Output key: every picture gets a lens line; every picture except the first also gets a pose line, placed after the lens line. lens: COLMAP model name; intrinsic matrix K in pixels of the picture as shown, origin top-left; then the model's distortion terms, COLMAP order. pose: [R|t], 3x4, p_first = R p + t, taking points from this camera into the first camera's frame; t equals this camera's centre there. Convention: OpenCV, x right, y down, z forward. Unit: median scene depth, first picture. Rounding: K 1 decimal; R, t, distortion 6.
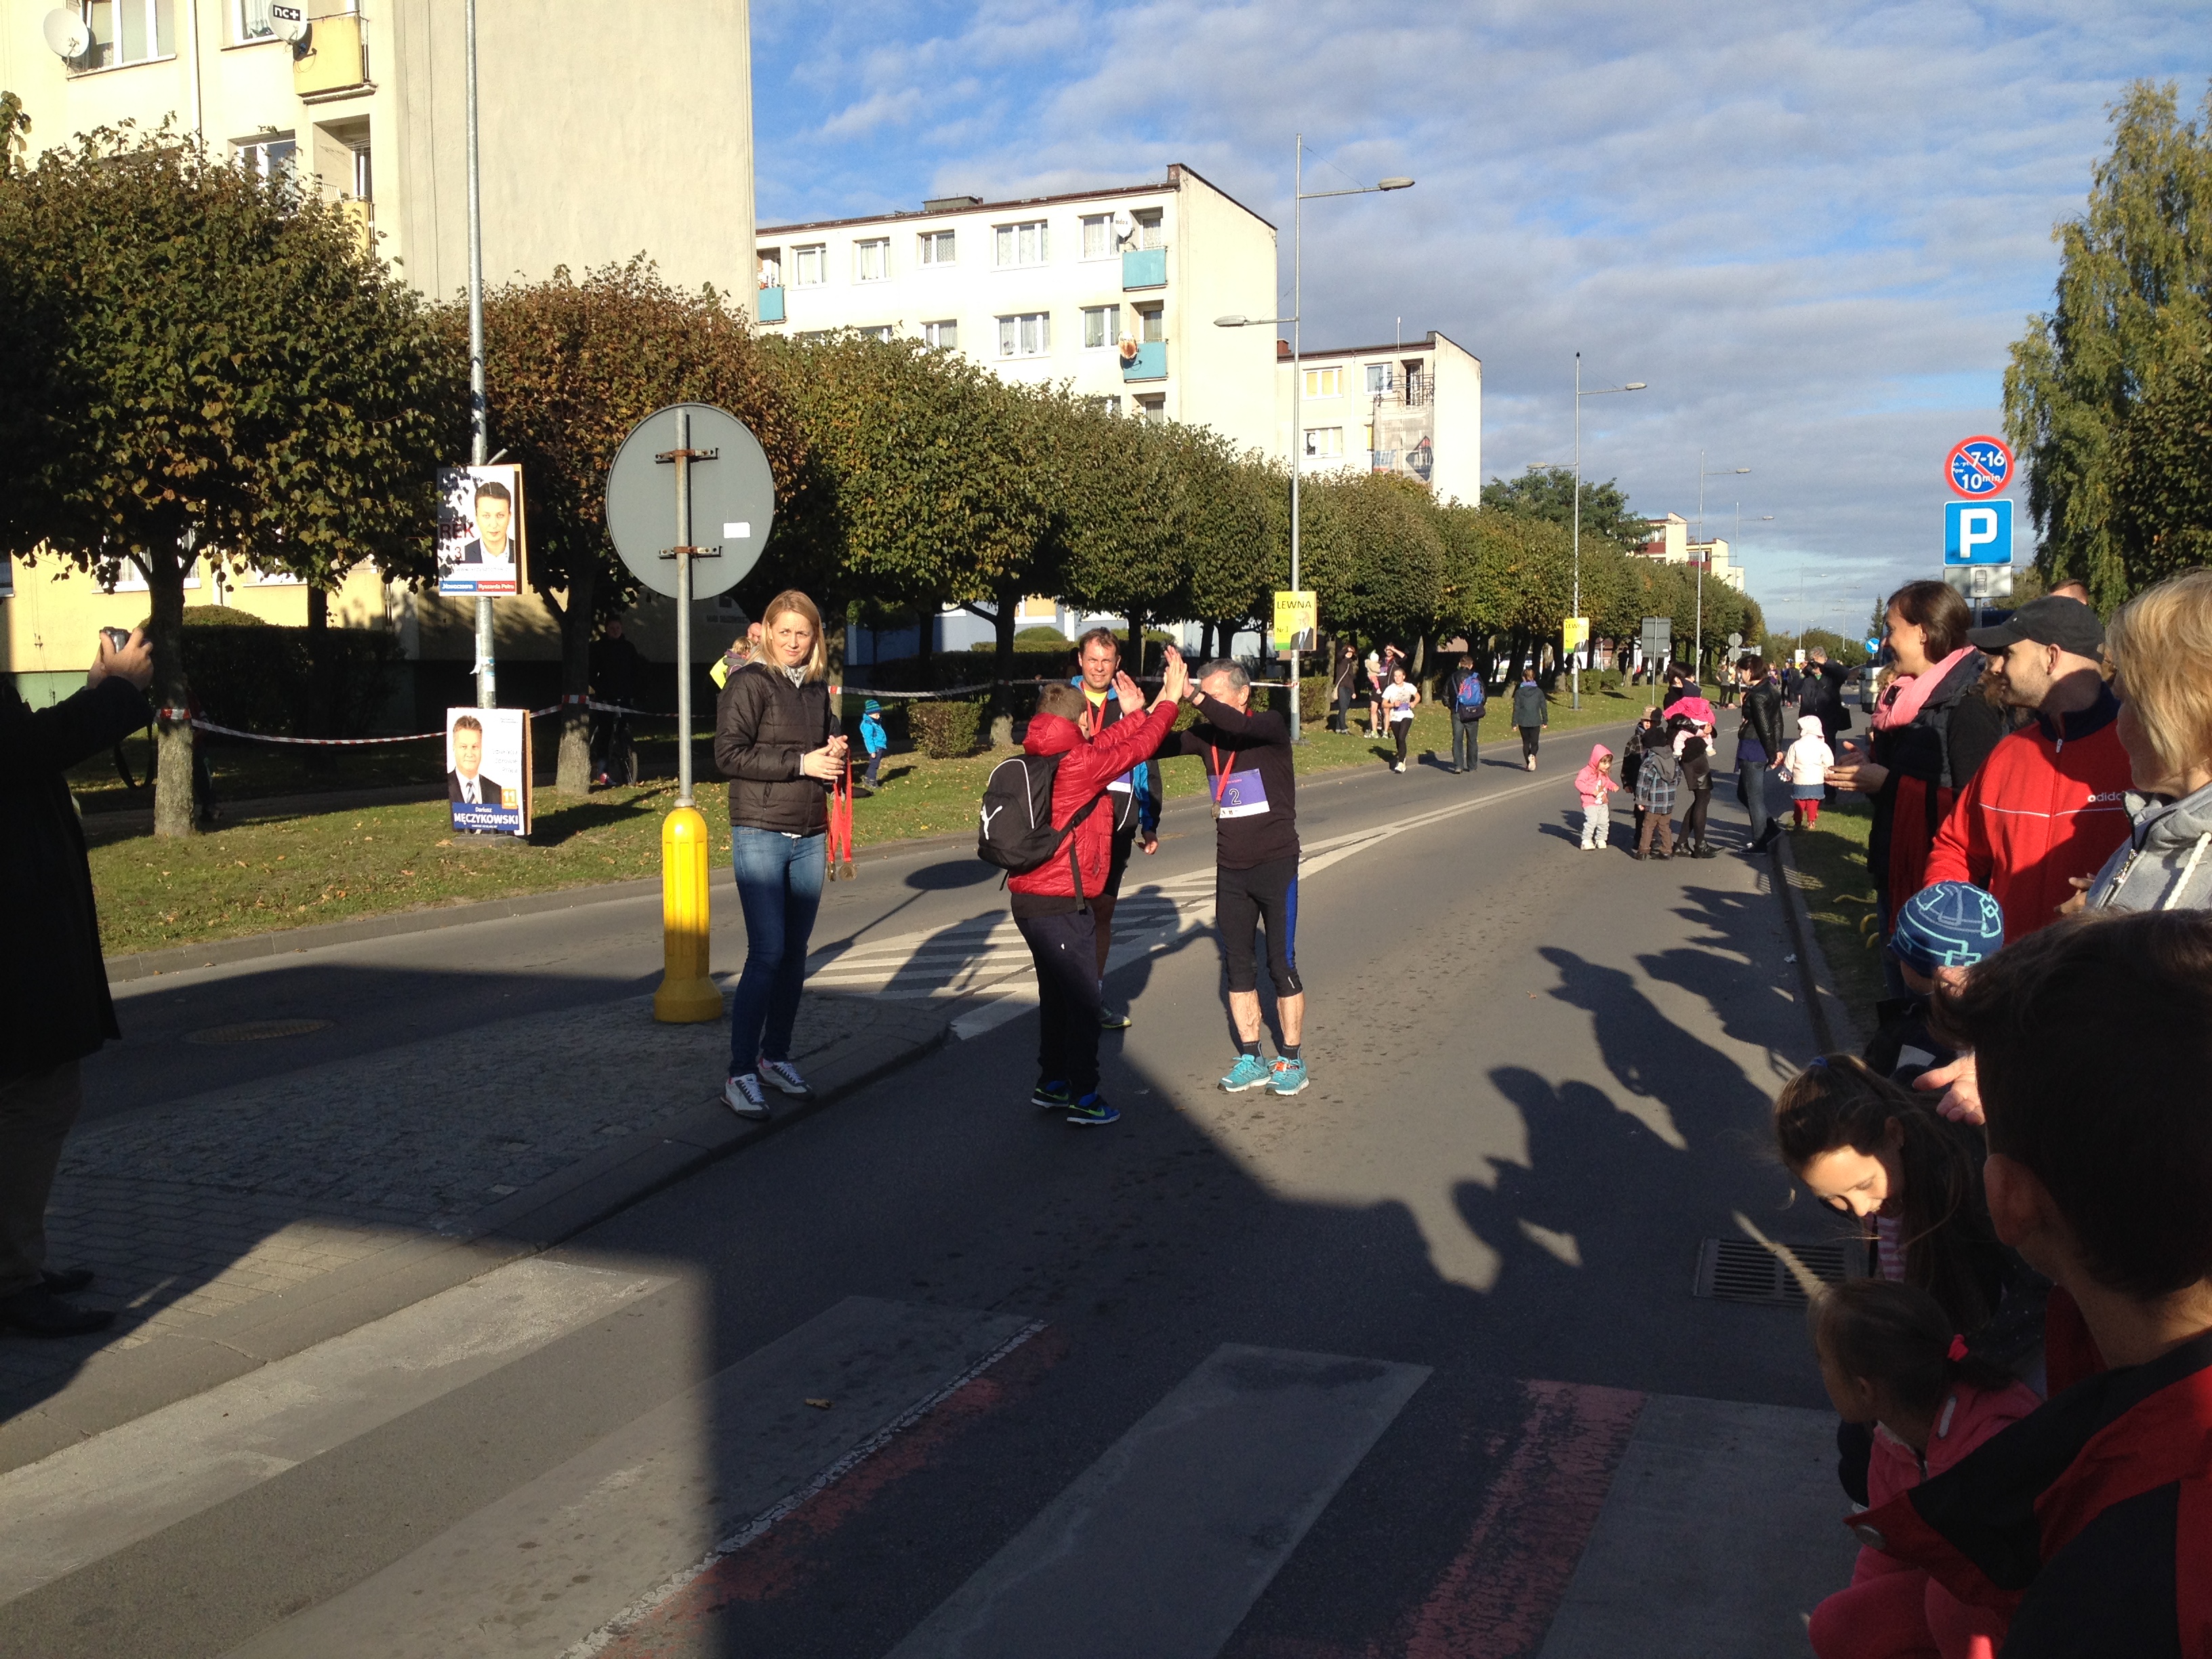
lens RADIAL K [[2215.4, 0, 1098.2], [0, 2215.4, 792.3], [0, 0, 1]] dist [0.216114, -0.618745]
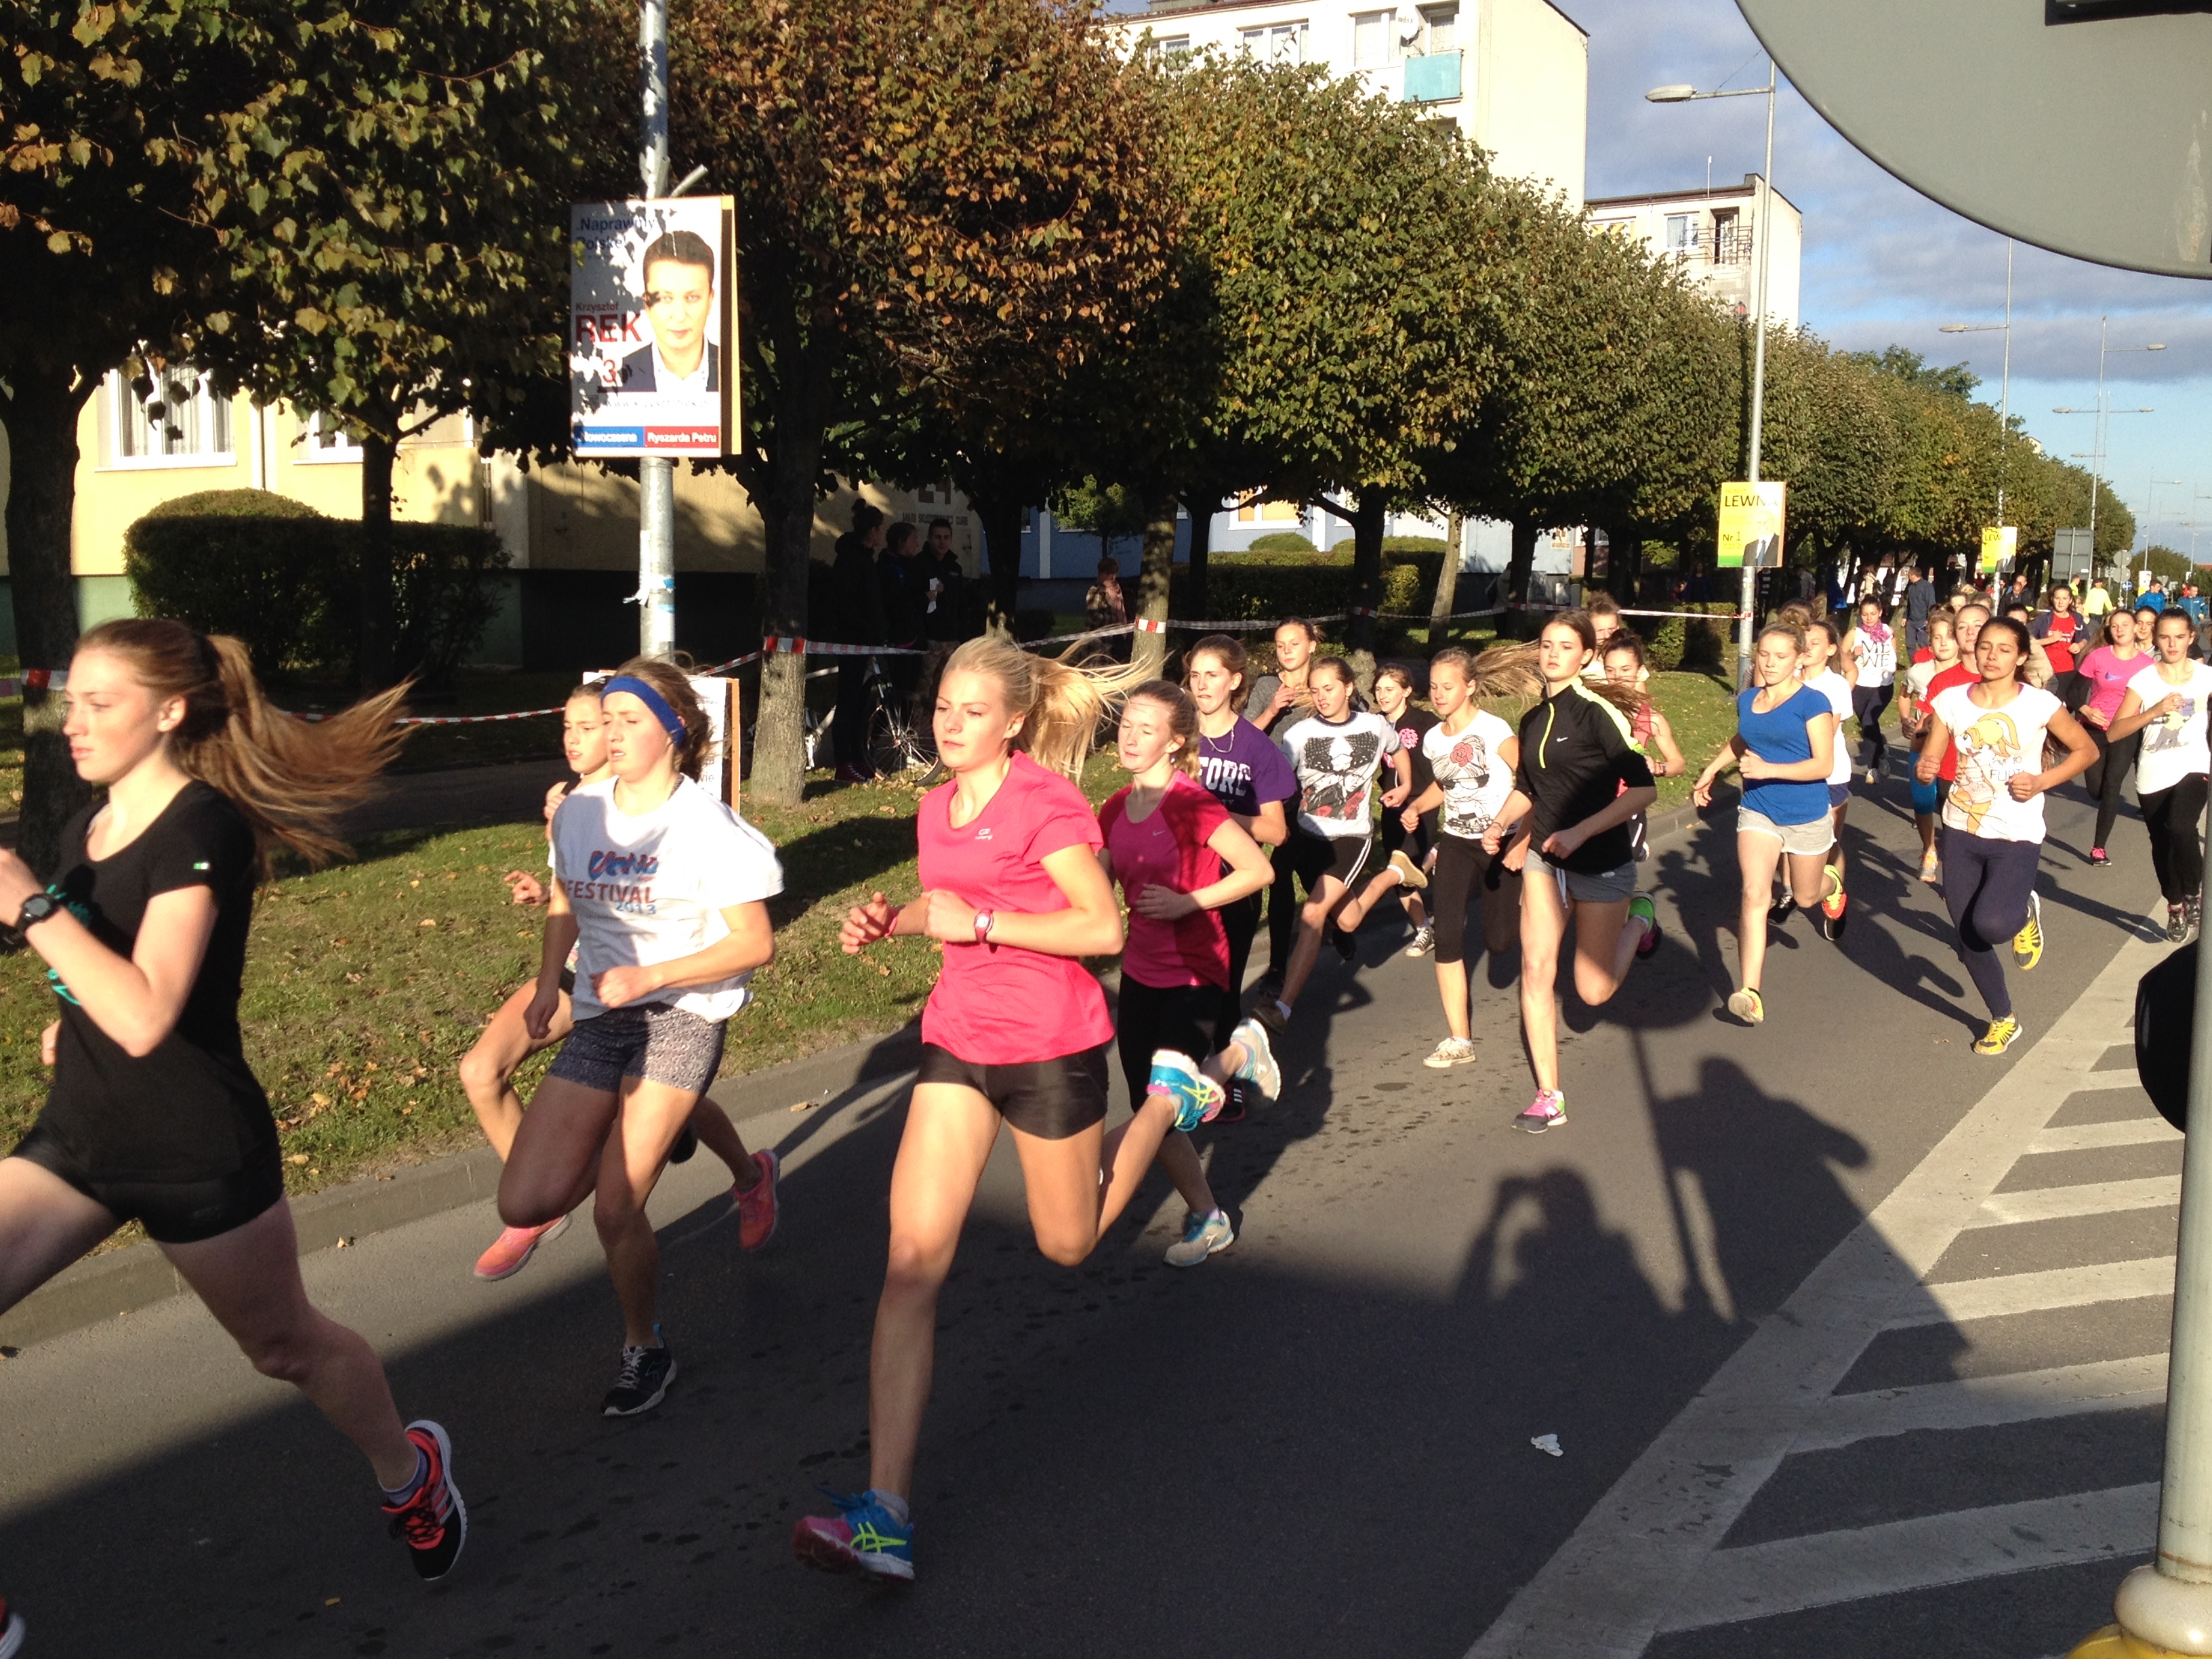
lens RADIAL K [[2464.2, 0, 1104.9], [0, 2464.2, 758.0], [0, 0, 1]] dist [0.183835, -0.412938]
pose [[0.997797, 0.016371, -0.064285, -0.123886], [-0.015345, 0.999747, 0.016429, -0.026671], [0.064538, -0.015406, 0.997796, 0.404049]]
